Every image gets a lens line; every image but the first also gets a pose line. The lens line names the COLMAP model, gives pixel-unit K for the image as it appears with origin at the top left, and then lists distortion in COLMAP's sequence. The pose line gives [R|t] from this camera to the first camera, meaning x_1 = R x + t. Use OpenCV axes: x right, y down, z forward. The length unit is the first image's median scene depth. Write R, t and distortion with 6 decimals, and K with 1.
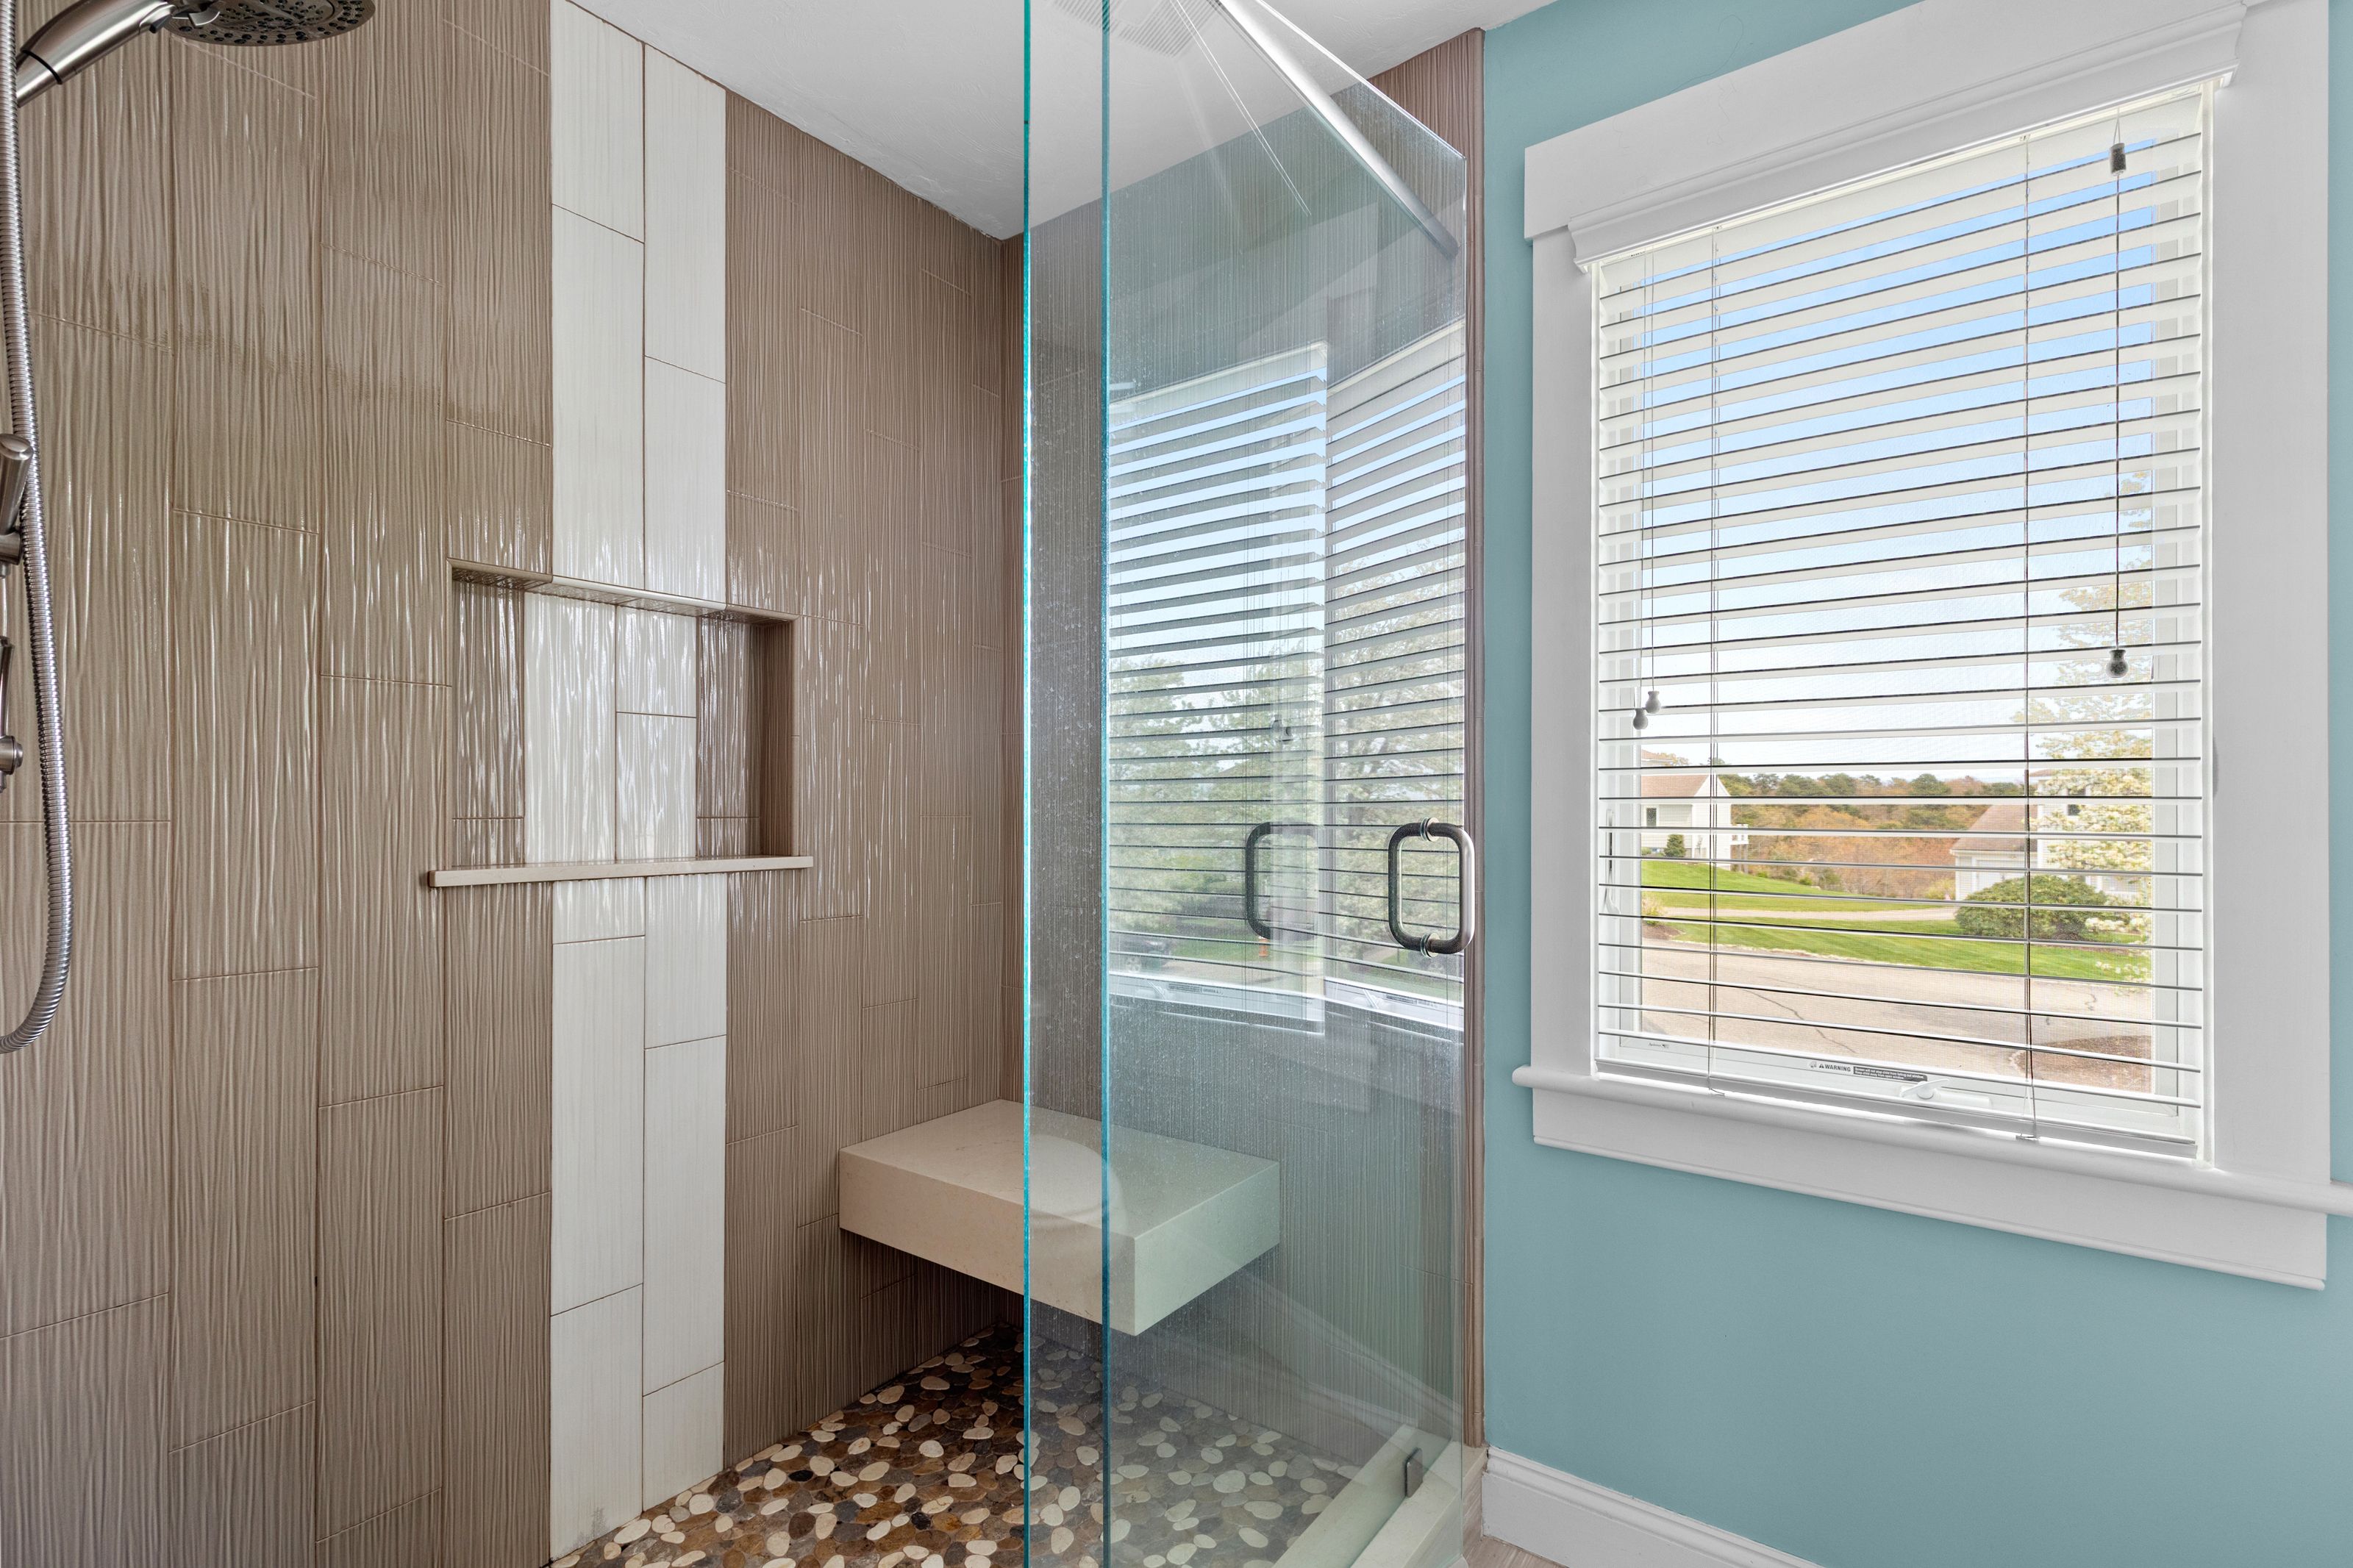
lens RADIAL K [[1069.5, 0, 1182.8], [0, 1069.5, 818.0], [0, 0, 1]] dist [0.013033, 0.000121]
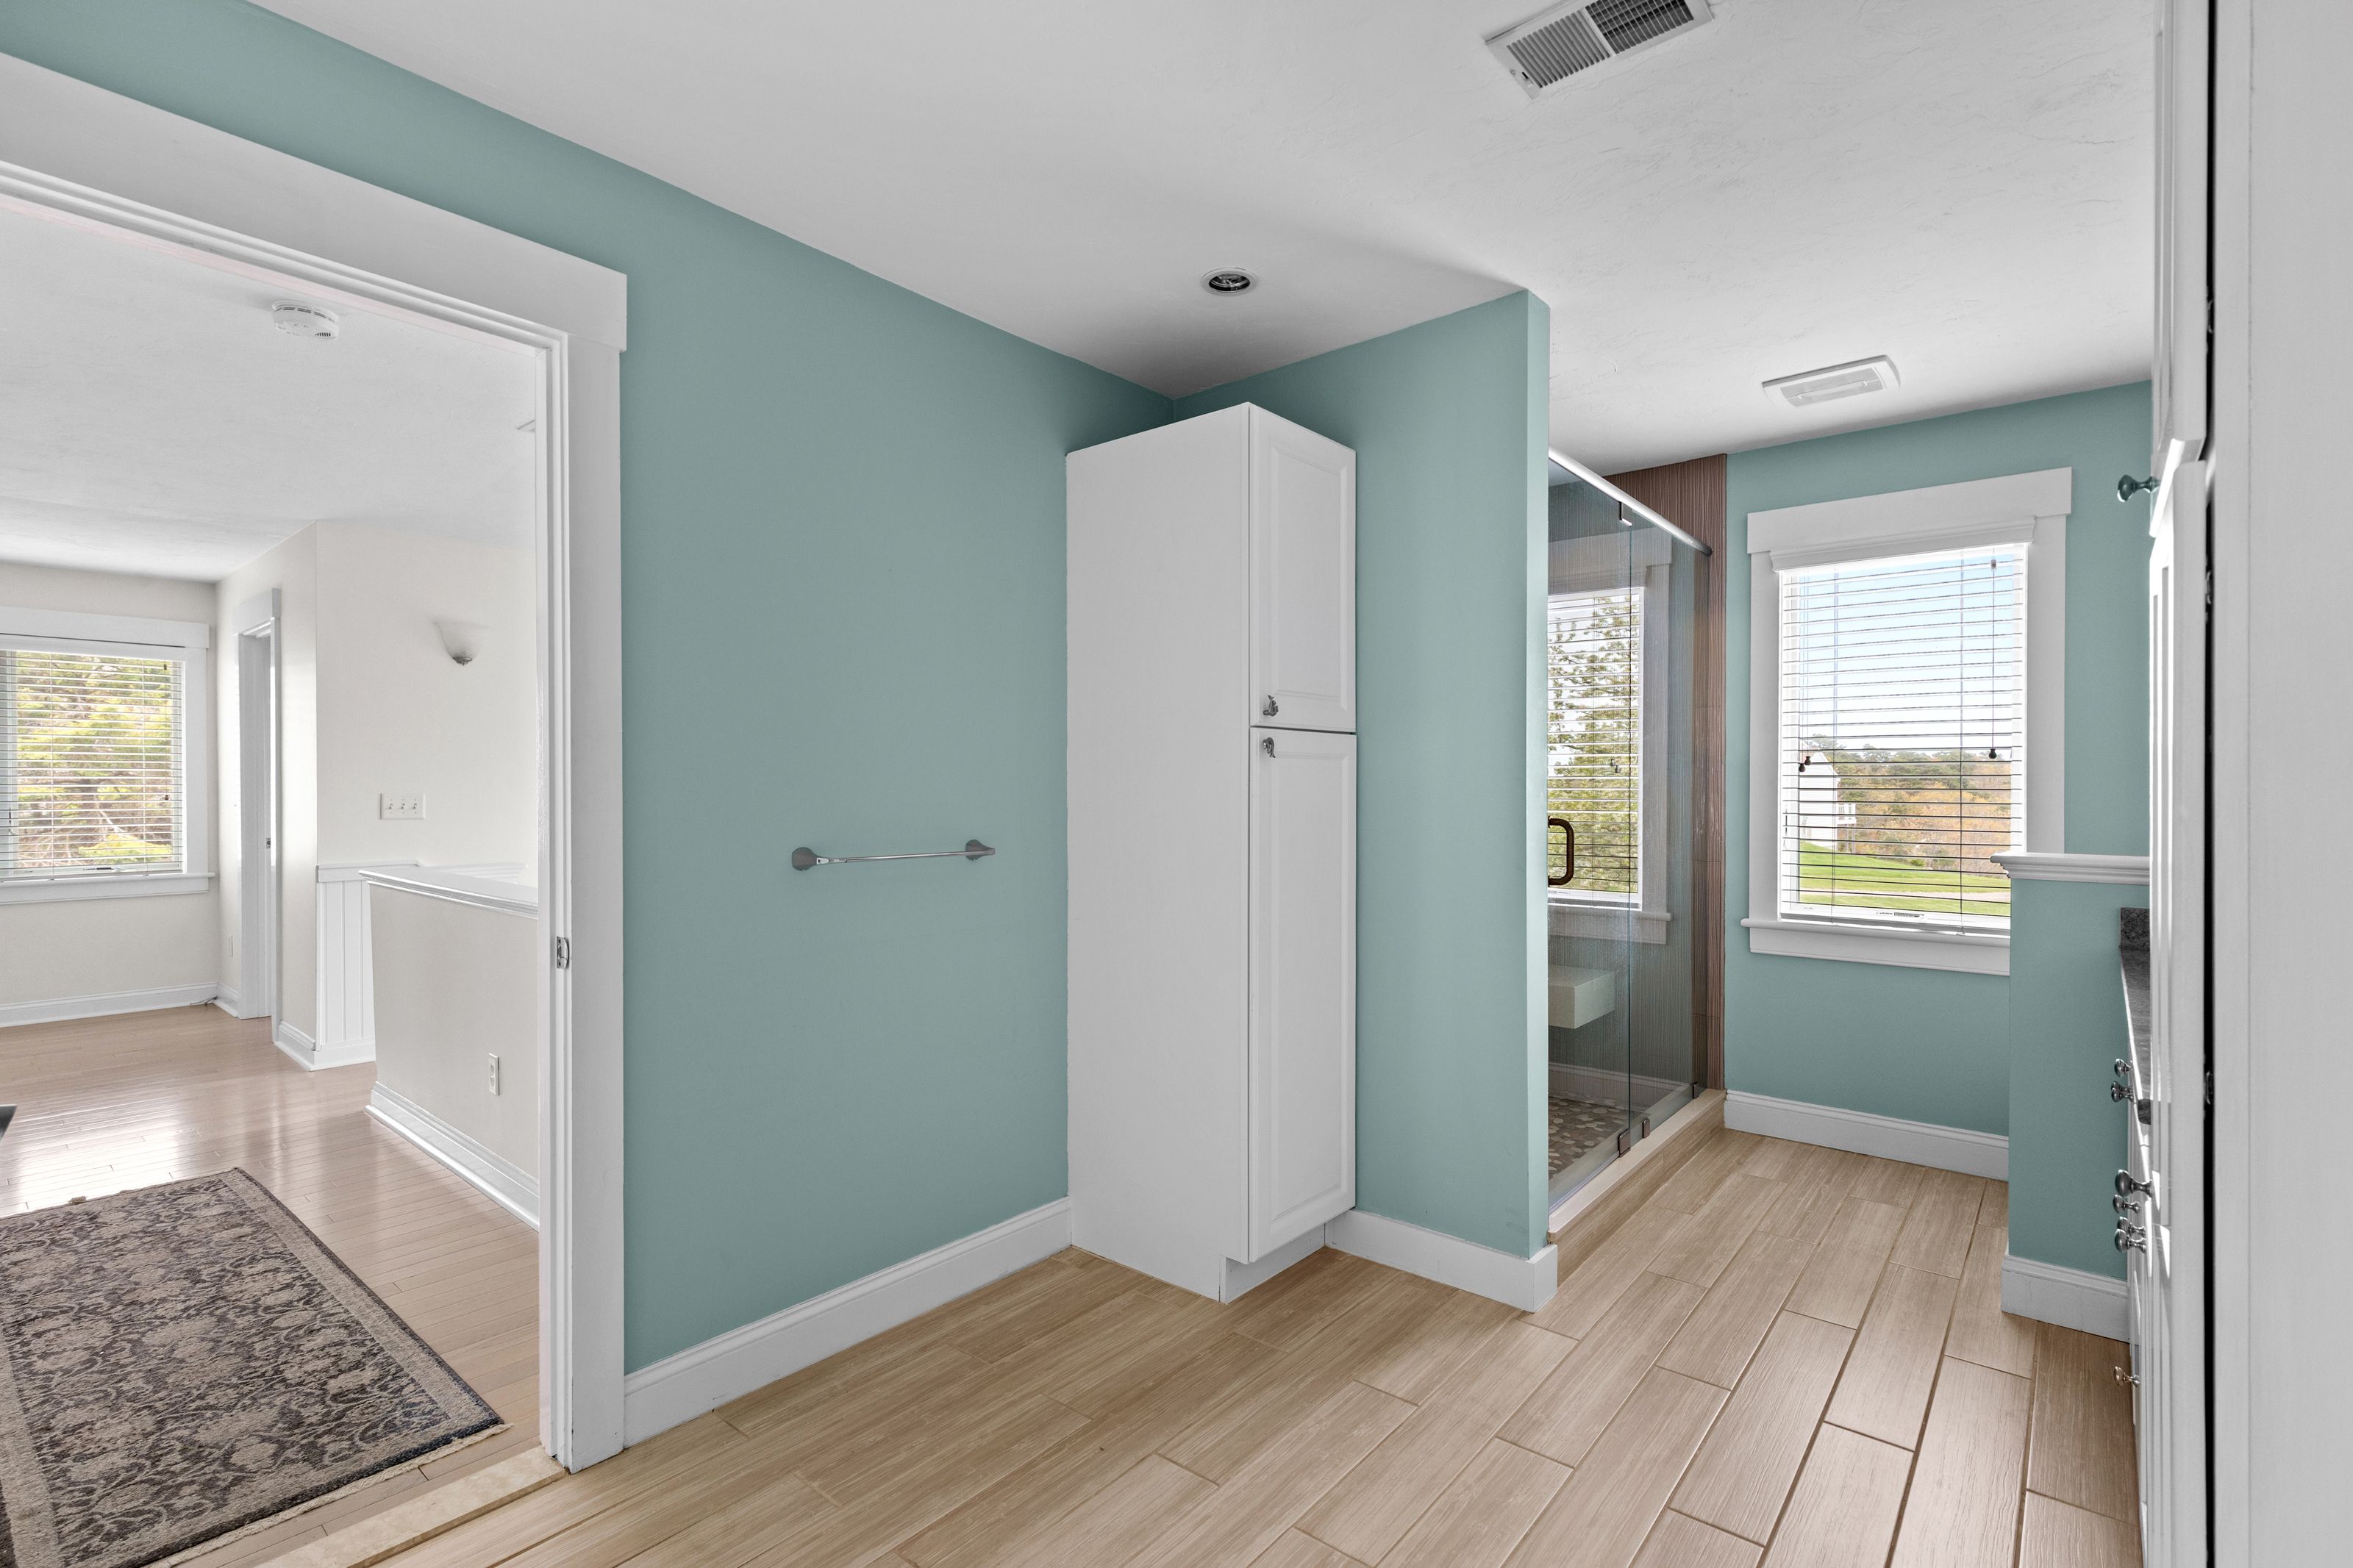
lens RADIAL K [[1064.6, 0, 1187.4], [0, 1064.6, 785.2], [0, 0, 1]] dist [0.012647, -0.000072]
pose [[0.997266, 0.006077, -0.073648, -0.732950], [-0.006563, 0.999958, -0.006362, -0.027767], [0.073606, 0.006828, 0.997264, -1.416411]]
